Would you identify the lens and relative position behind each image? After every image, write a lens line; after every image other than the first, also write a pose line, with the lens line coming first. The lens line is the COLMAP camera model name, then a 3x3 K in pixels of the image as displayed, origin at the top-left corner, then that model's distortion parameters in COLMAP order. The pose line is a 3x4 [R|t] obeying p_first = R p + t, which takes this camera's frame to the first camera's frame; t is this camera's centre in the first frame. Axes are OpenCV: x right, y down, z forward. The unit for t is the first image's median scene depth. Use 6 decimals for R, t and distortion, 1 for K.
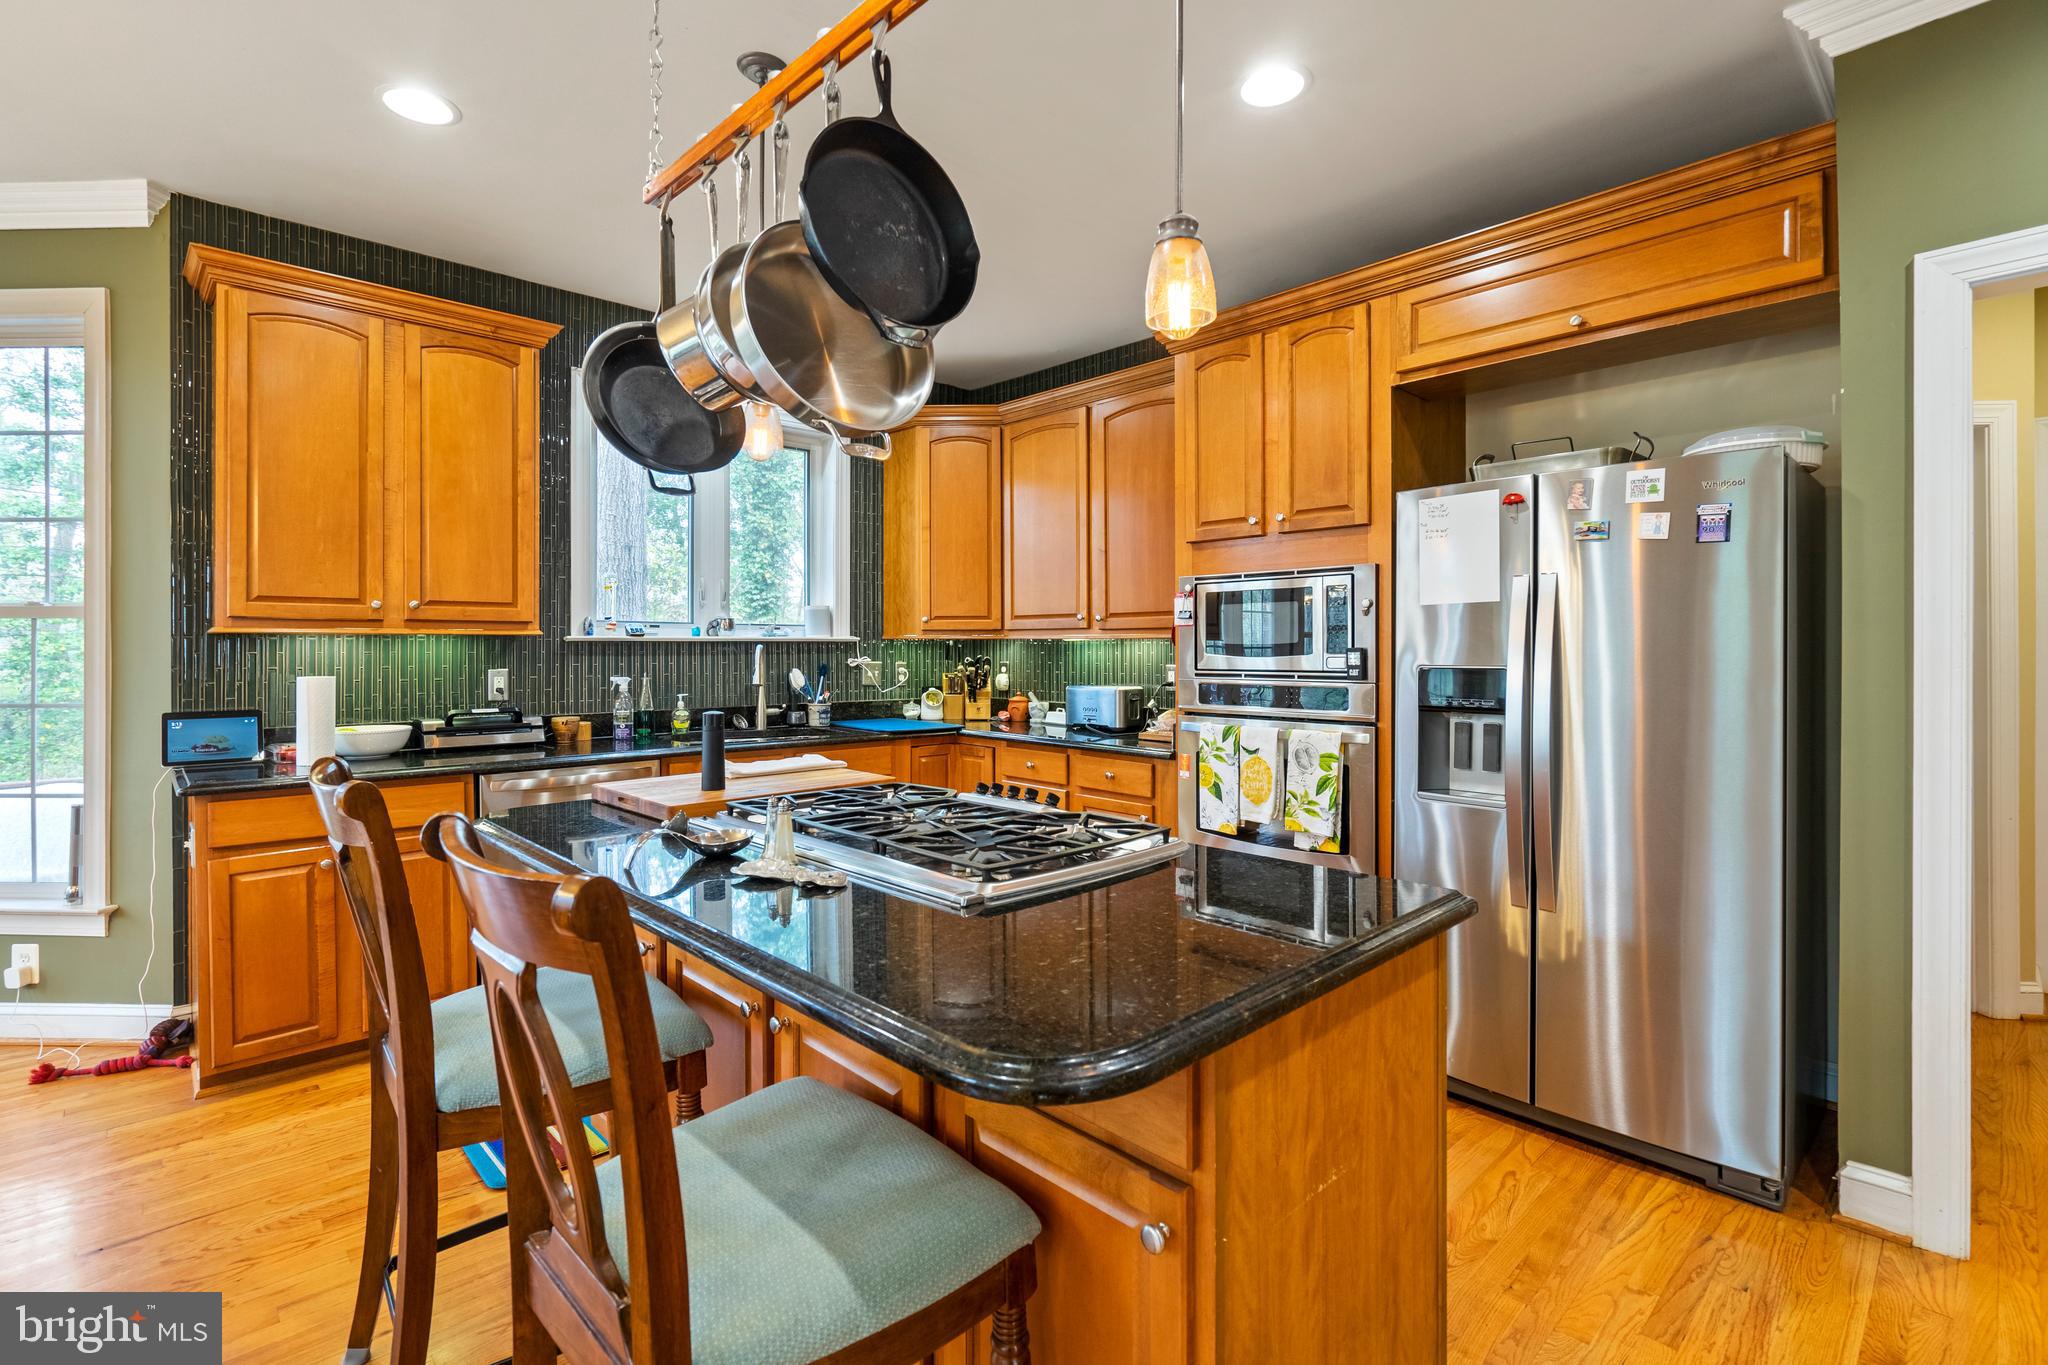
lens RADIAL K [[955.6, 0, 1027.9], [0, 955.6, 673.4], [0, 0, 1]] dist [-0.006643, 0.000915]
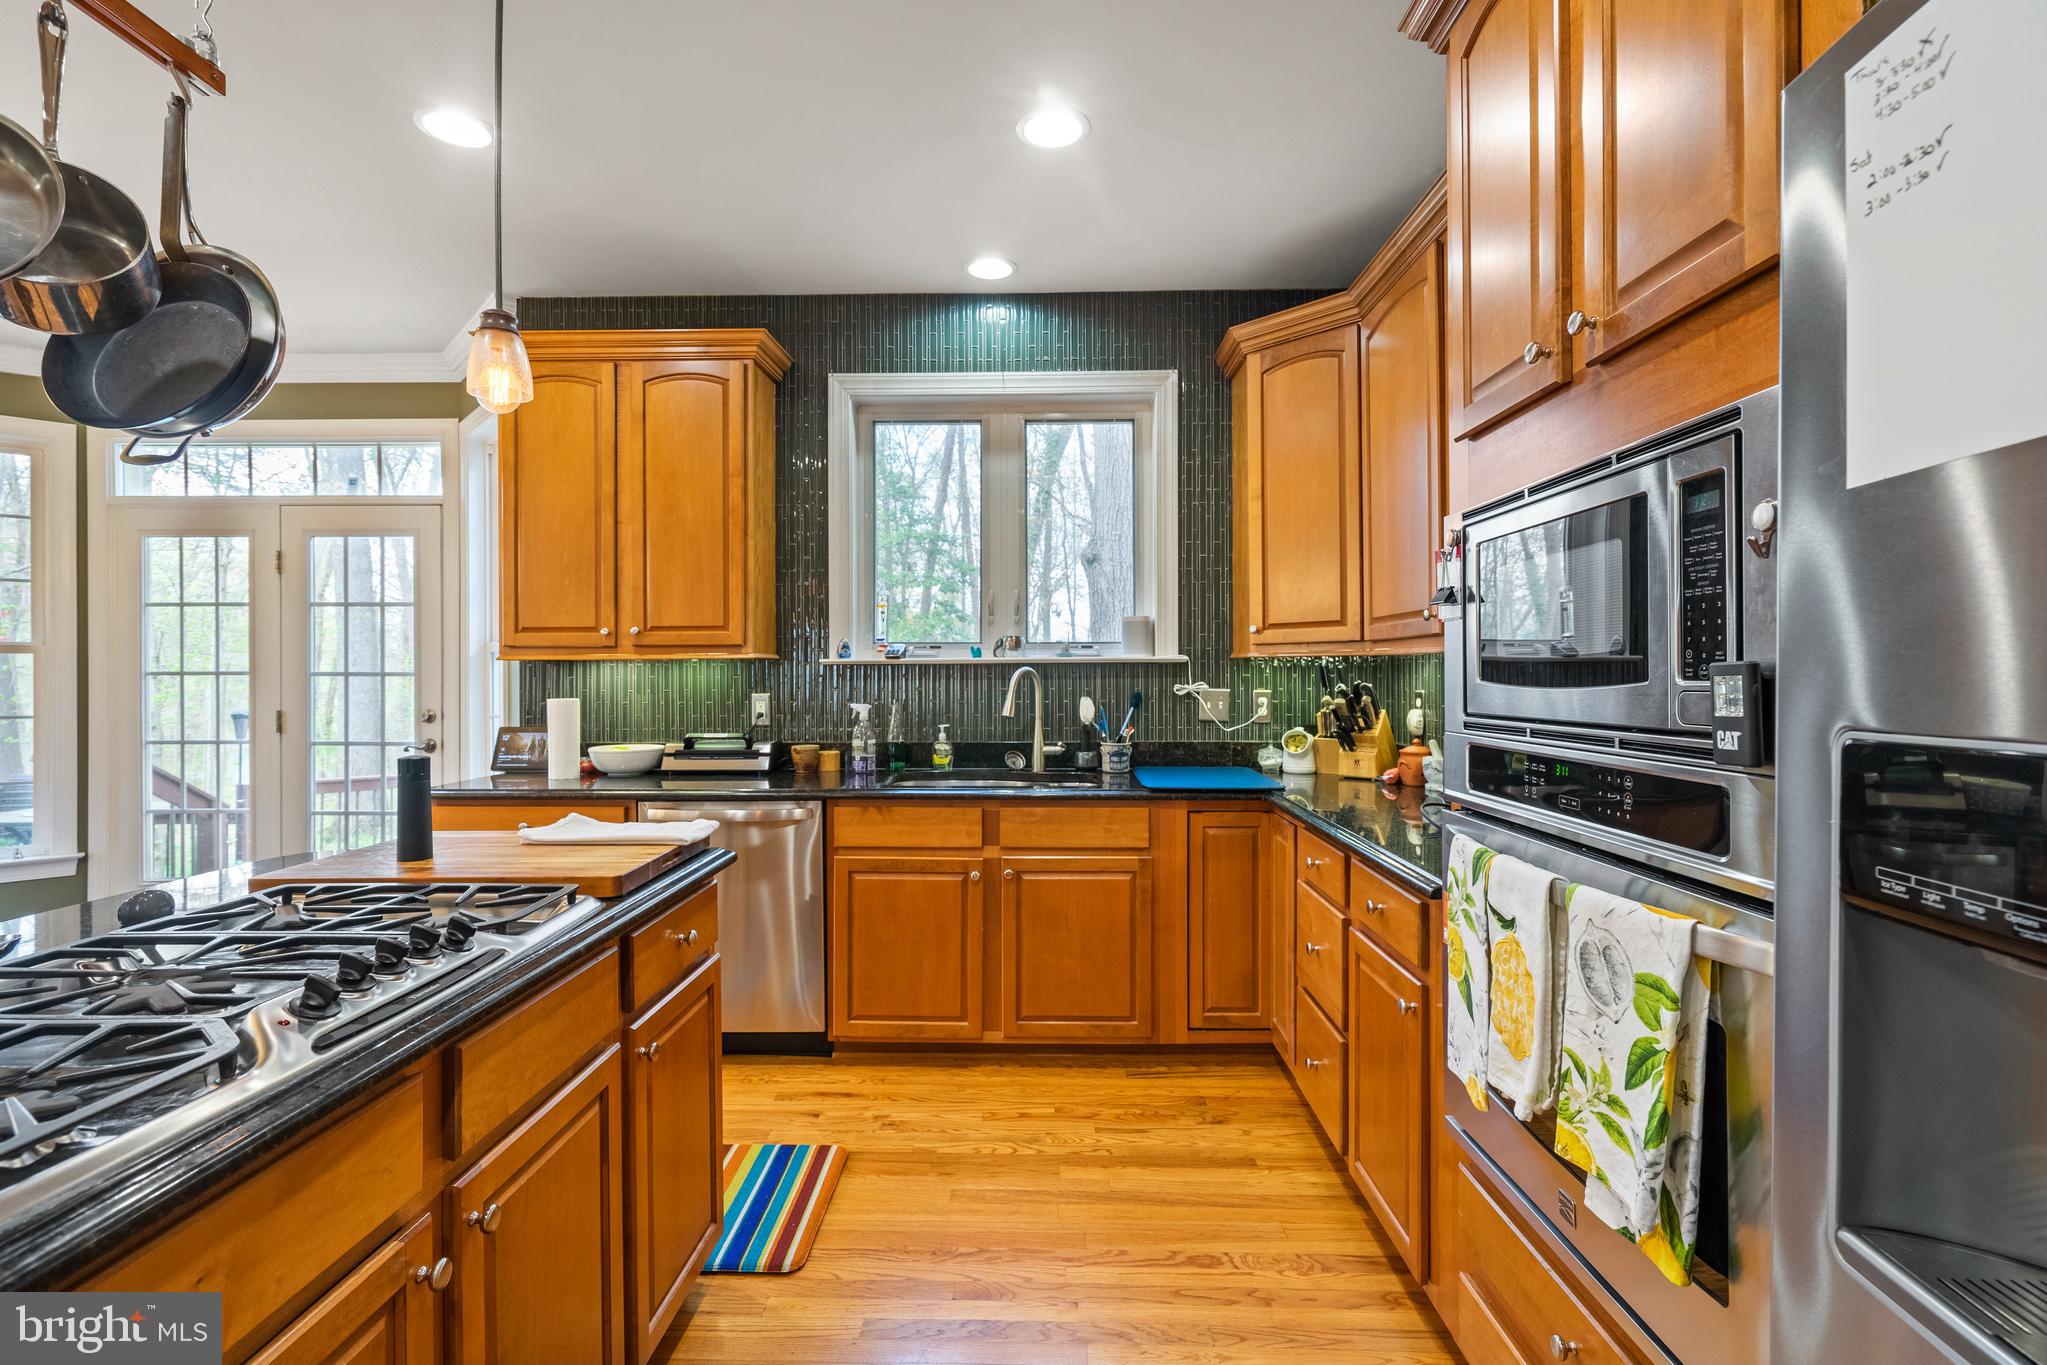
lens RADIAL K [[937.2, 0, 1009.7], [0, 937.2, 678.4], [0, 0, 1]] dist [-0.000349, 0.000907]
pose [[0.706162, 0.001617, -0.708048, 0.331253], [-0.014741, 0.999814, -0.012418, -0.012304], [0.707897, 0.019207, 0.706055, 0.512177]]
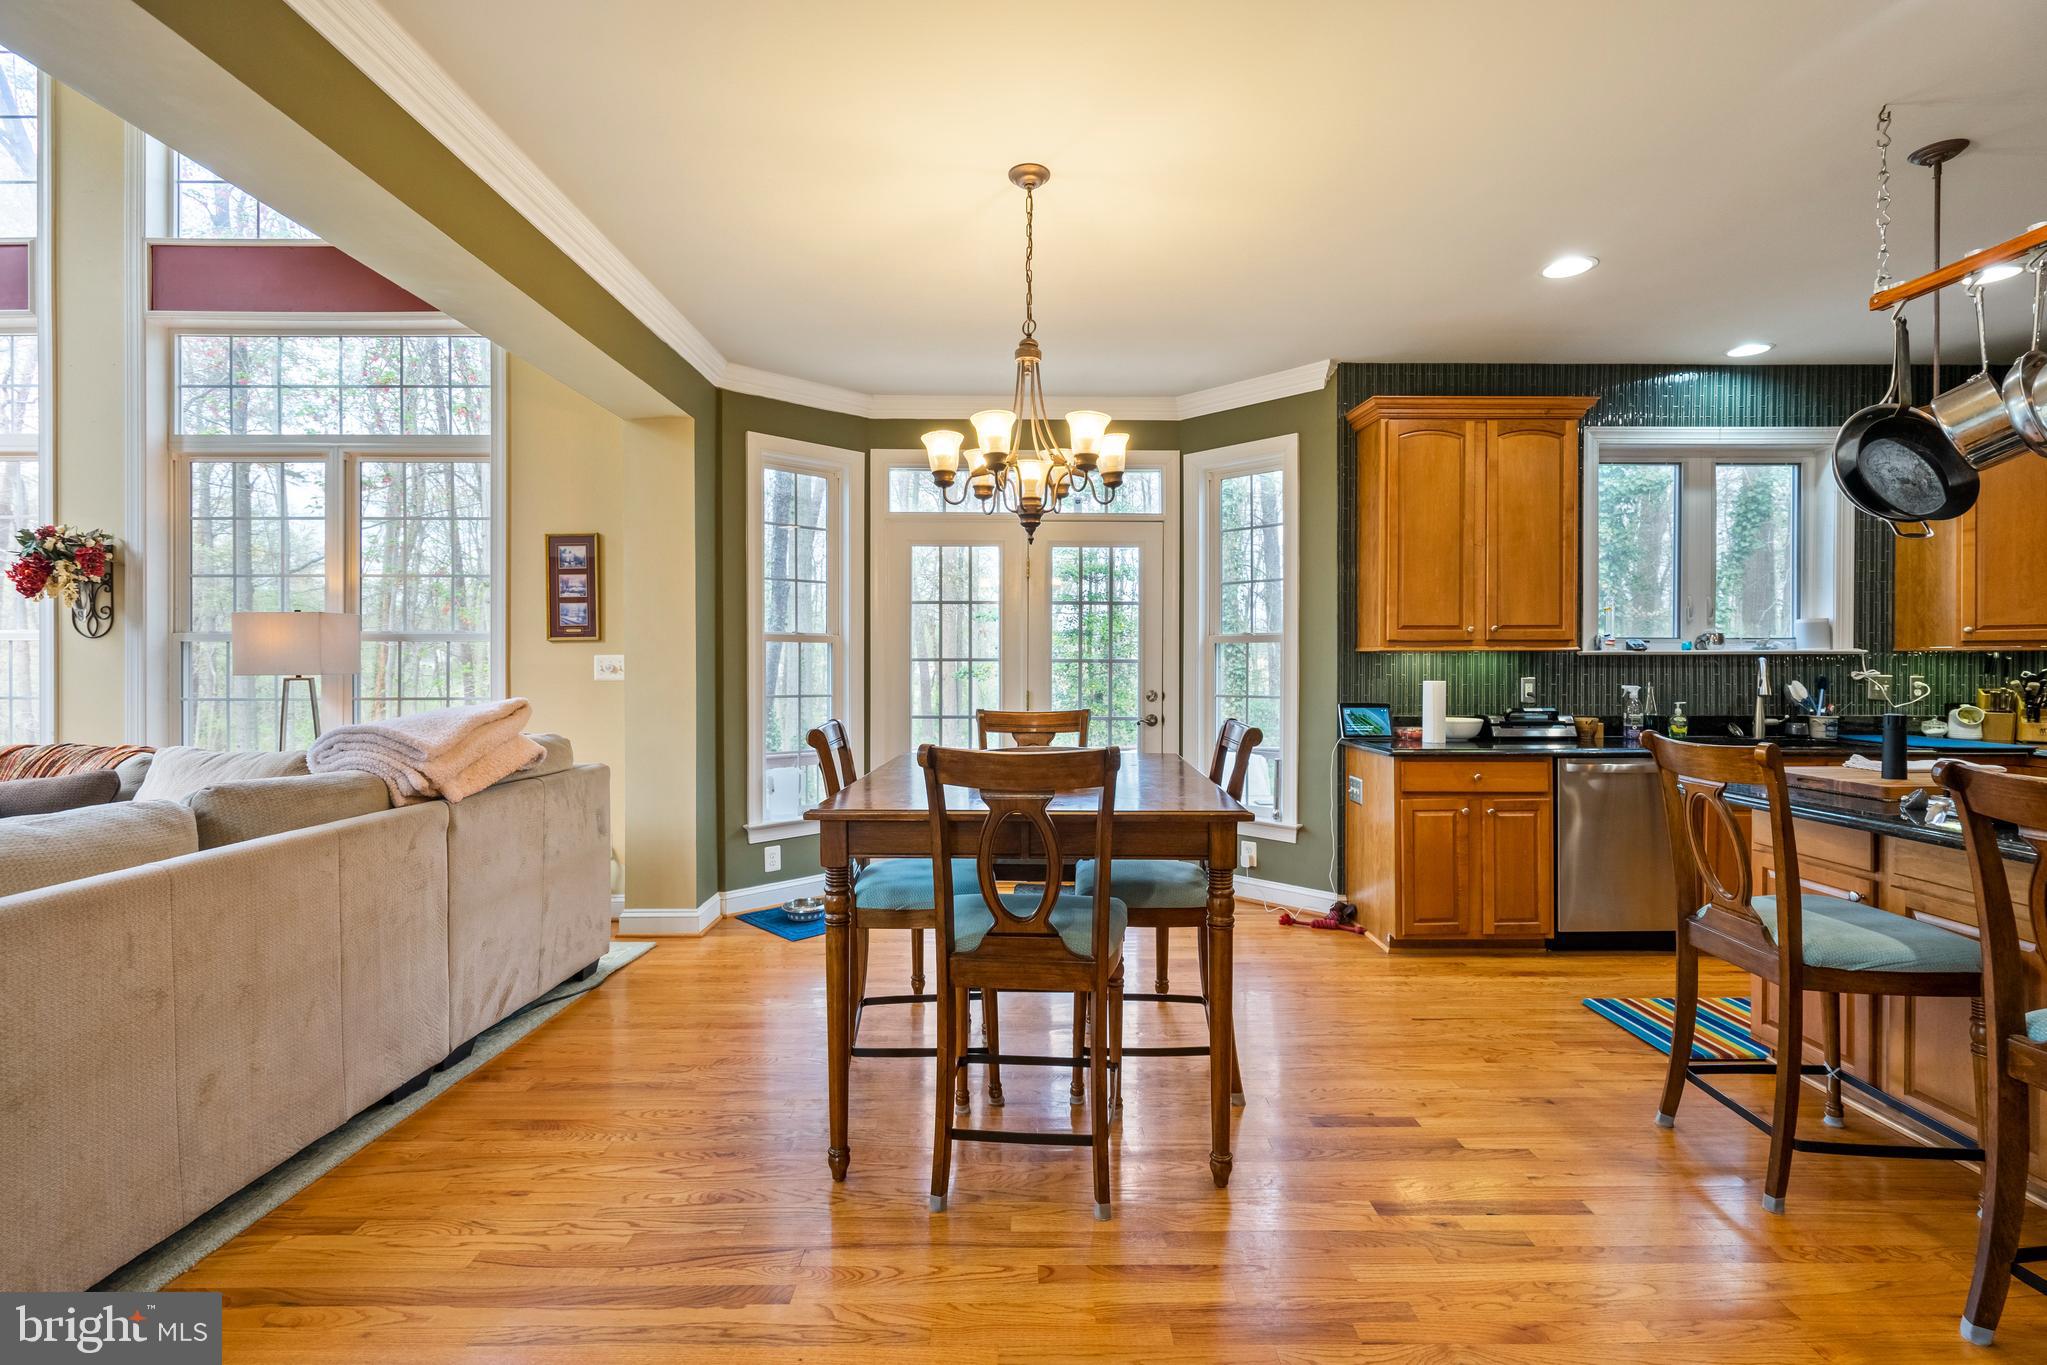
lens RADIAL K [[937.2, 0, 1009.7], [0, 937.2, 678.4], [0, 0, 1]] dist [-0.000349, 0.000907]
pose [[0.729363, 0.012038, -0.684021, -0.215116], [-0.018062, 0.999835, -0.001663, 0.011639], [0.683888, 0.013568, 0.729461, -0.390659]]
